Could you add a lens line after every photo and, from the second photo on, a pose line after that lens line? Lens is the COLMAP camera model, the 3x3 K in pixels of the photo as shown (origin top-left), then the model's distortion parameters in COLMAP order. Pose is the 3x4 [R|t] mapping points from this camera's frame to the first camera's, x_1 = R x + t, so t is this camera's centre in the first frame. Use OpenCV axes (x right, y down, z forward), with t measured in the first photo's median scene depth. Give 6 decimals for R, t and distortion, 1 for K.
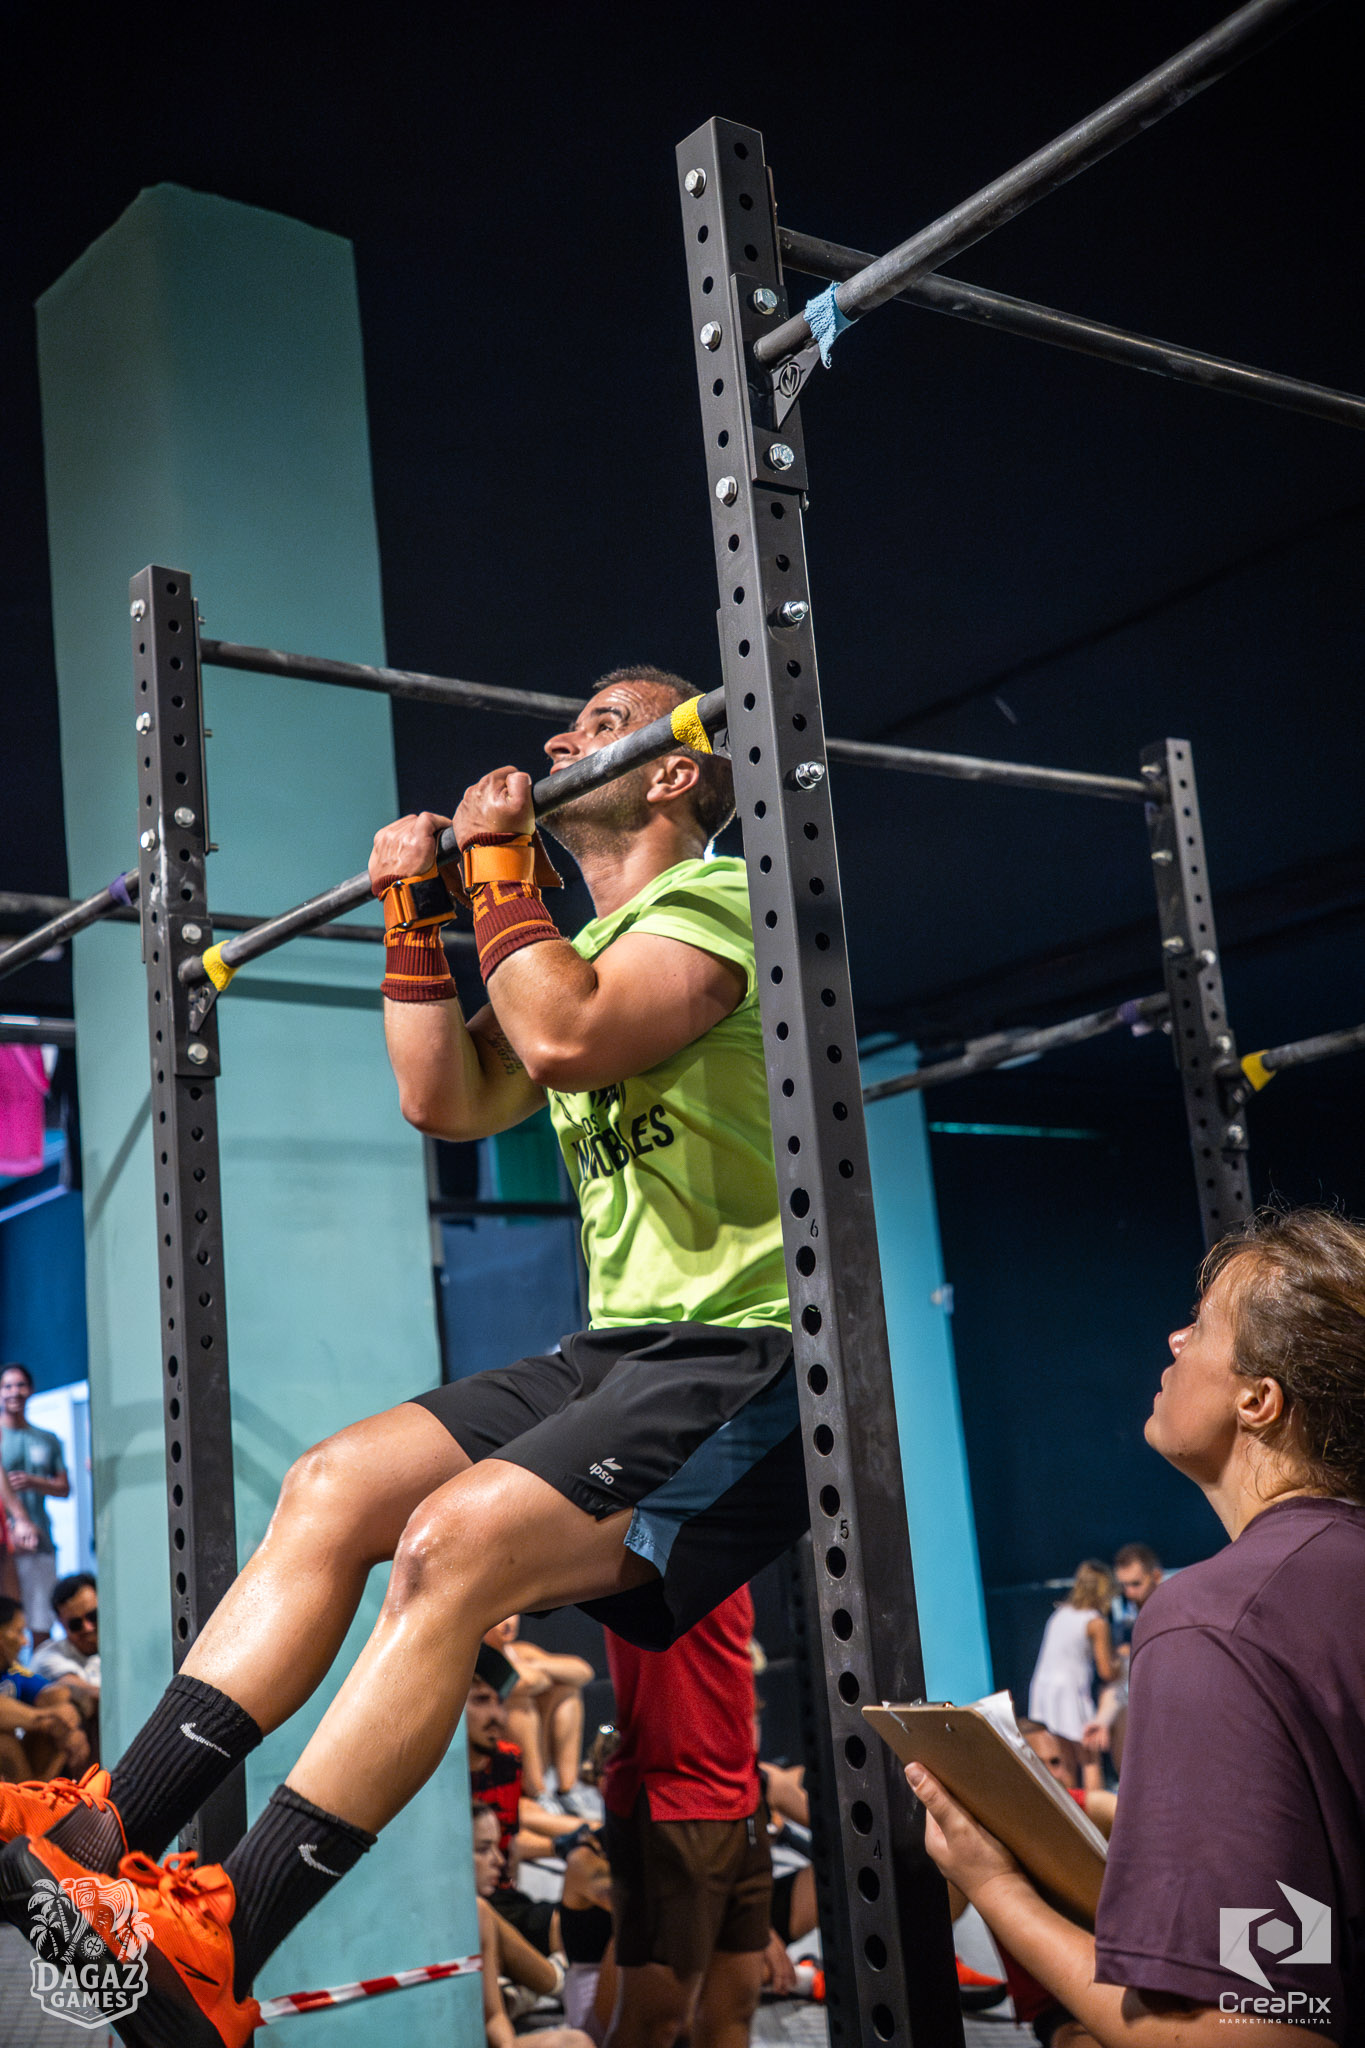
lens RADIAL K [[2686.2, 0, 661.2], [0, 2686.2, 1022.5], [0, 0, 1]] dist [0.090359, 0.000000]
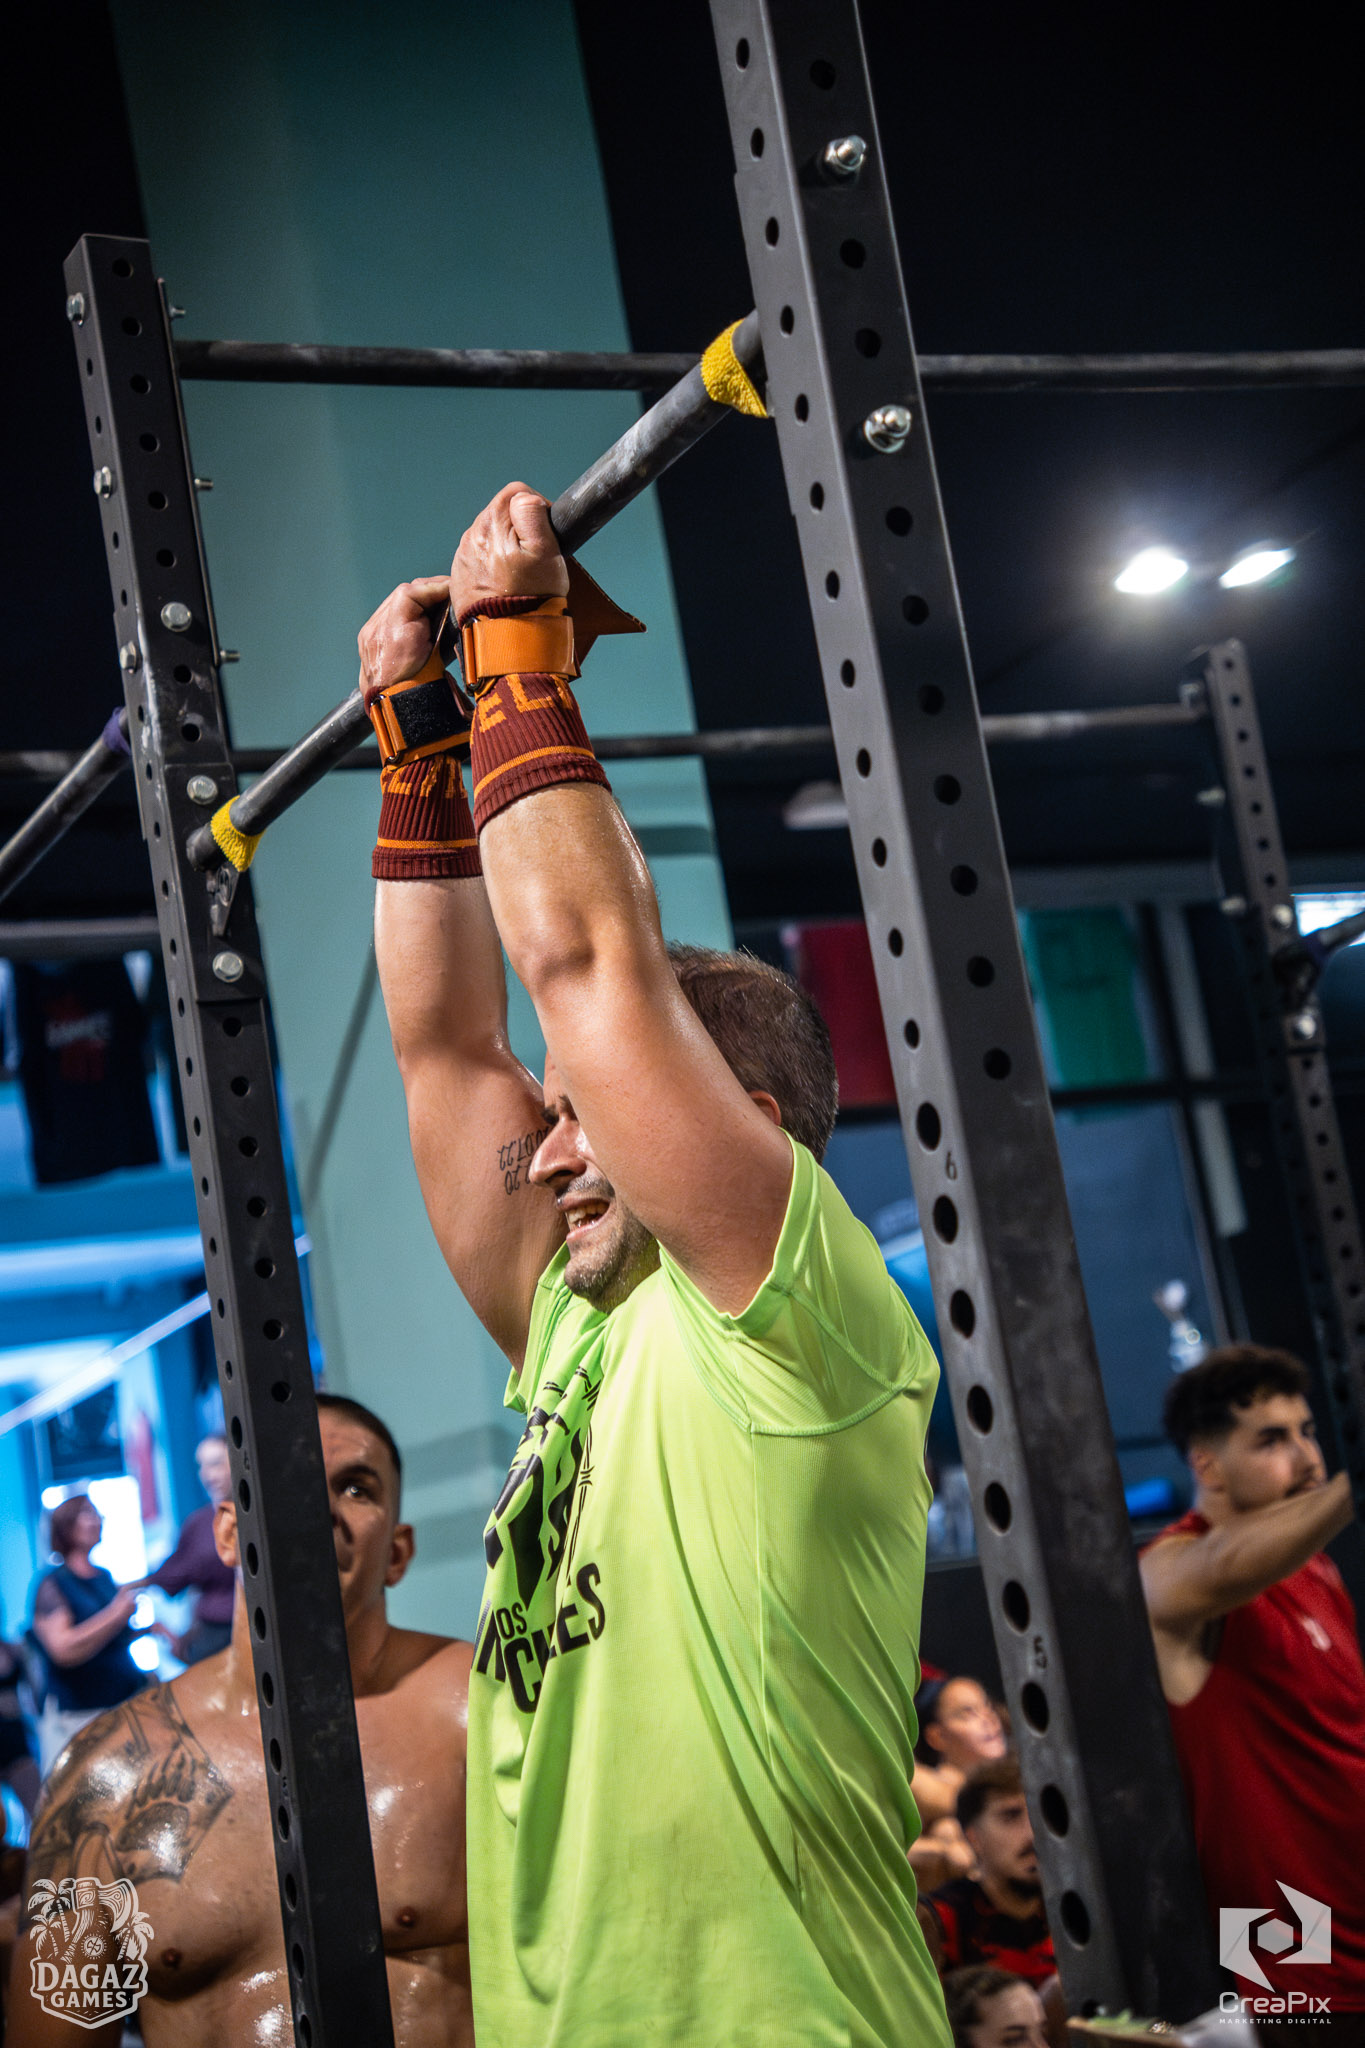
lens RADIAL K [[3683.3, 0, 679.8], [0, 3683.3, 1025.2], [0, 0, 1]] dist [0.442247, 0.000000]
pose [[0.975417, -0.108052, -0.192060, 0.115882], [0.117774, 0.992238, 0.039912, 0.002254], [0.186257, -0.061551, 0.980571, 0.111934]]
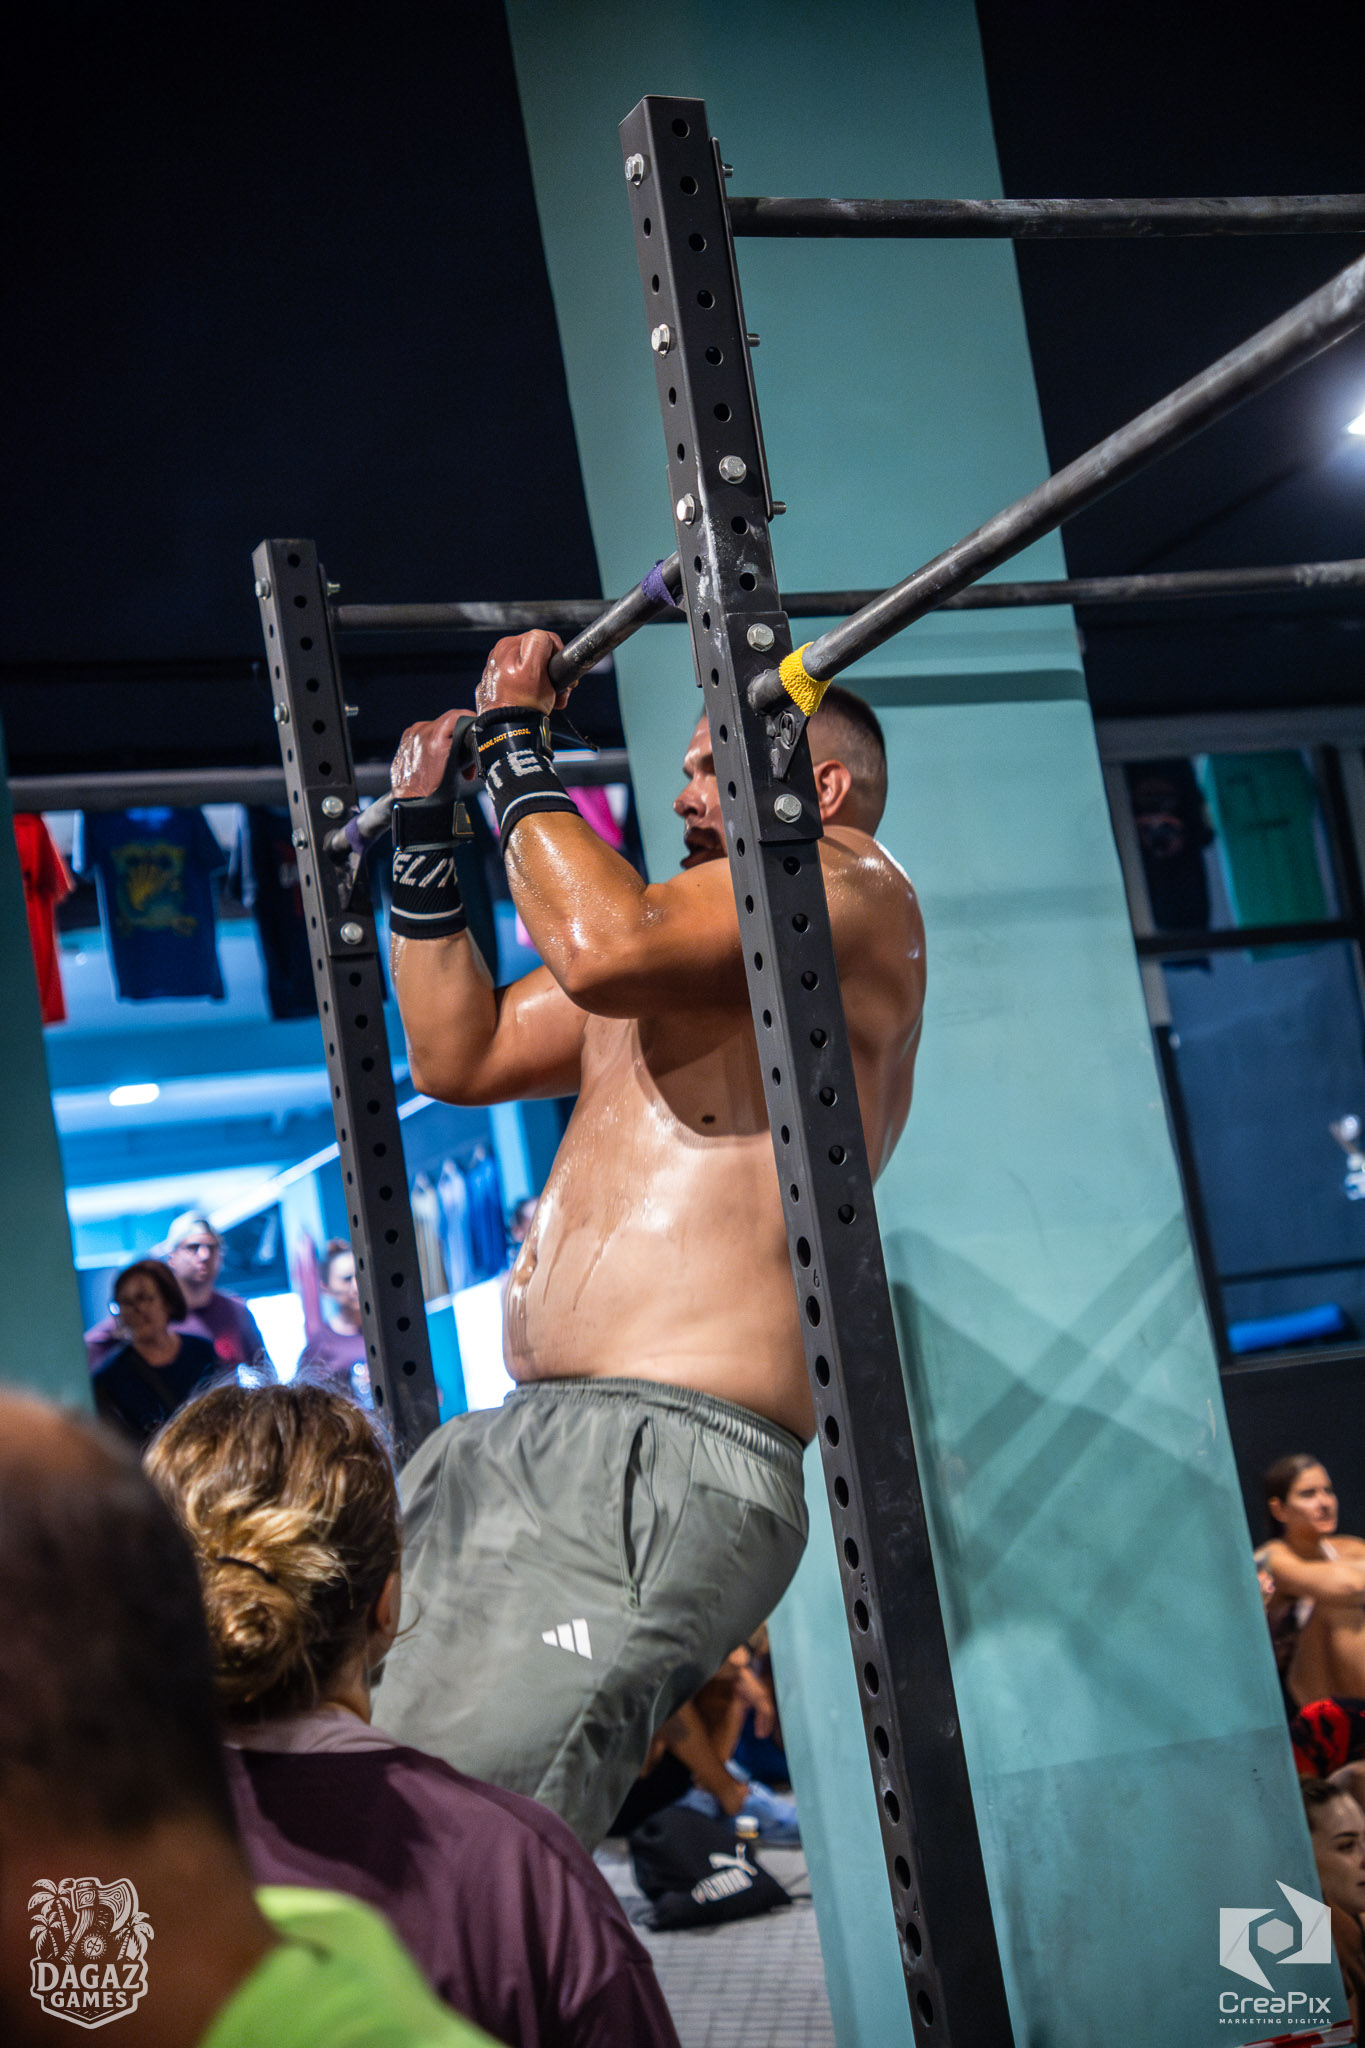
lens RADIAL K [[3545.2, 0, 647.5], [0, 3545.2, 1019.6], [0, 0, 1]] dist [0.389469, 0.000000]
pose [[0.969918, -0.096554, -0.223462, -0.005974], [0.116741, 0.990021, 0.078931, -0.011478], [0.213611, -0.102644, 0.971511, 0.087683]]
